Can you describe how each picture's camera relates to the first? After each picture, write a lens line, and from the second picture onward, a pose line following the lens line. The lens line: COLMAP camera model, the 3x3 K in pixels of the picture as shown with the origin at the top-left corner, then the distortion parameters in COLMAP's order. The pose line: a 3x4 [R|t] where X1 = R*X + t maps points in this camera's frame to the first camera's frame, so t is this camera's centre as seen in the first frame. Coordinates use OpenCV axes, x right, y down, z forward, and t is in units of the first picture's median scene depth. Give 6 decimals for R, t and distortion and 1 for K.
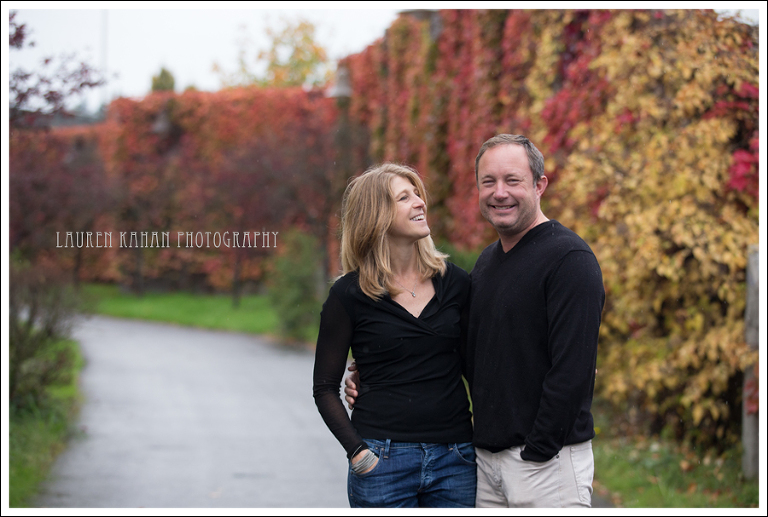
lens RADIAL K [[2233.6, 0, 421.2], [0, 2233.6, 238.0], [0, 0, 1]] dist [-0.014913, 0.000000]
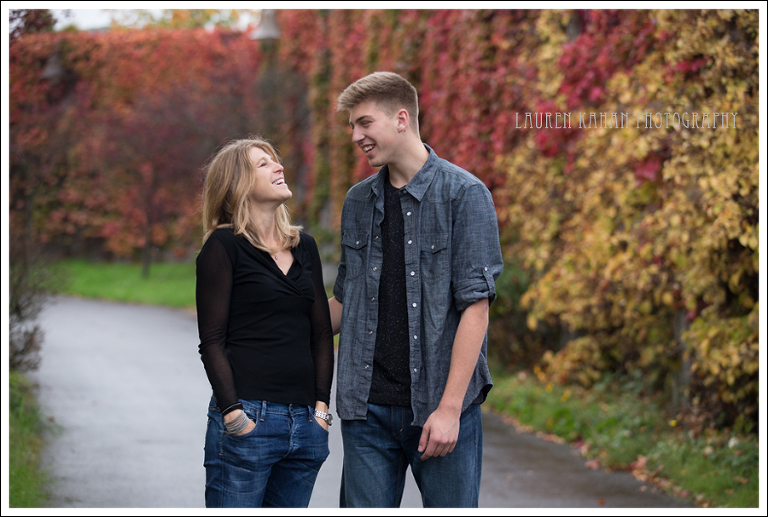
lens RADIAL K [[2465.8, 0, 358.9], [0, 2465.8, 240.1], [0, 0, 1]] dist [-0.110196, 0.000000]
pose [[0.998559, 0.002961, 0.053581, -0.085606], [-0.003926, 0.999832, 0.017909, -0.002239], [-0.053519, -0.018093, 0.998403, 0.038400]]
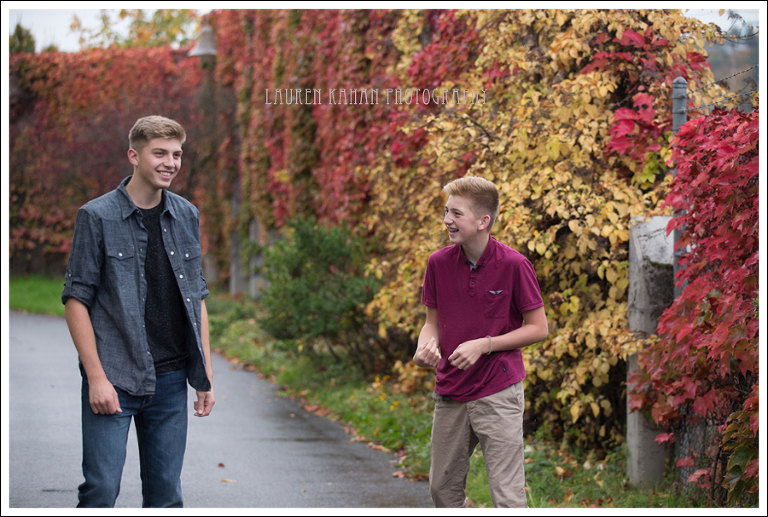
lens RADIAL K [[2353.7, 0, 407.6], [0, 2353.7, 234.3], [0, 0, 1]] dist [0.174954, 0.000000]
pose [[0.999533, -0.012514, 0.027880, 0.030208], [0.012235, 0.999874, 0.010157, -0.000206], [-0.028003, -0.009811, 0.999560, 0.076085]]
